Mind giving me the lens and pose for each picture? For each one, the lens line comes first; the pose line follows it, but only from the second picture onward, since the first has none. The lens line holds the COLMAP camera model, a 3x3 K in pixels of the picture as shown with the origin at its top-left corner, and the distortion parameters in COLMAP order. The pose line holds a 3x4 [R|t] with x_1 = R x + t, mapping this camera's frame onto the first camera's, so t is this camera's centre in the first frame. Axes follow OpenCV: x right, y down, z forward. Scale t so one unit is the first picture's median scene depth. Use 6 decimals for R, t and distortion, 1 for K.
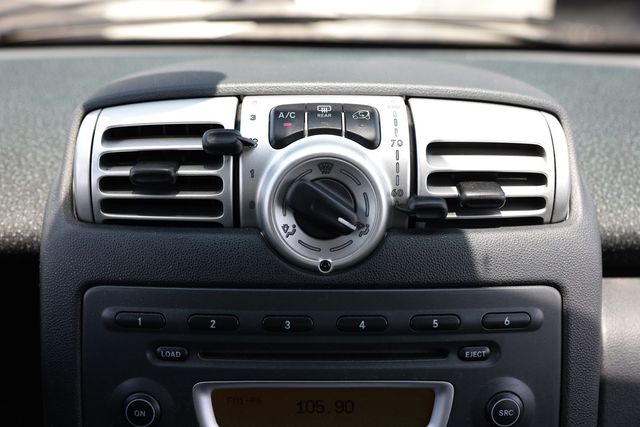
lens RADIAL K [[862.1, 0, 322.4], [0, 862.1, 211.5], [0, 0, 1]] dist [-0.053573, 0.000000]
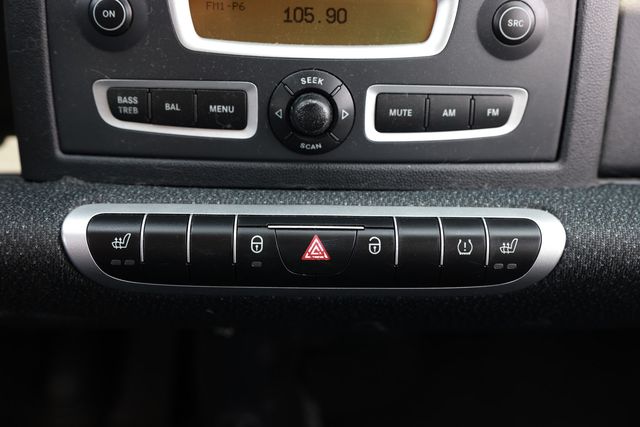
lens RADIAL K [[862.1, 0, 317.5], [0, 862.1, 213.7], [0, 0, 1]] dist [-0.053573, 0.000000]
pose [[0.999859, 0.016800, -0.000248, 0.009573], [-0.016499, 0.984545, 0.174352, 0.276016], [0.003174, -0.174323, 0.984683, 0.075812]]
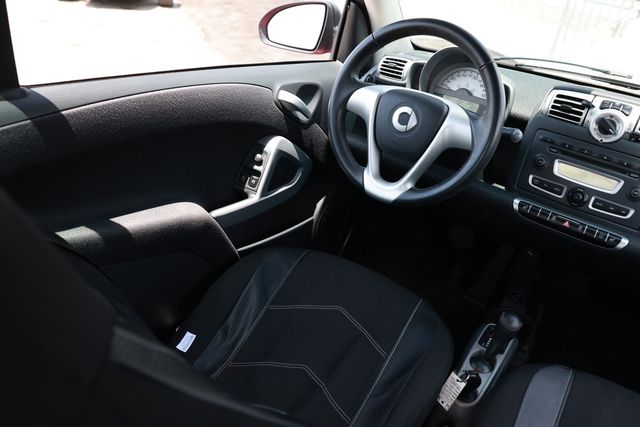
lens RADIAL K [[501.5, 0, 317.8], [0, 501.5, 210.8], [0, 0, 1]] dist [-0.116193, 0.102918]
pose [[0.789230, 0.362269, -0.495860, 0.196645], [-0.324160, 0.931565, 0.164644, 0.405786], [0.521572, 0.030796, 0.852652, -1.540588]]
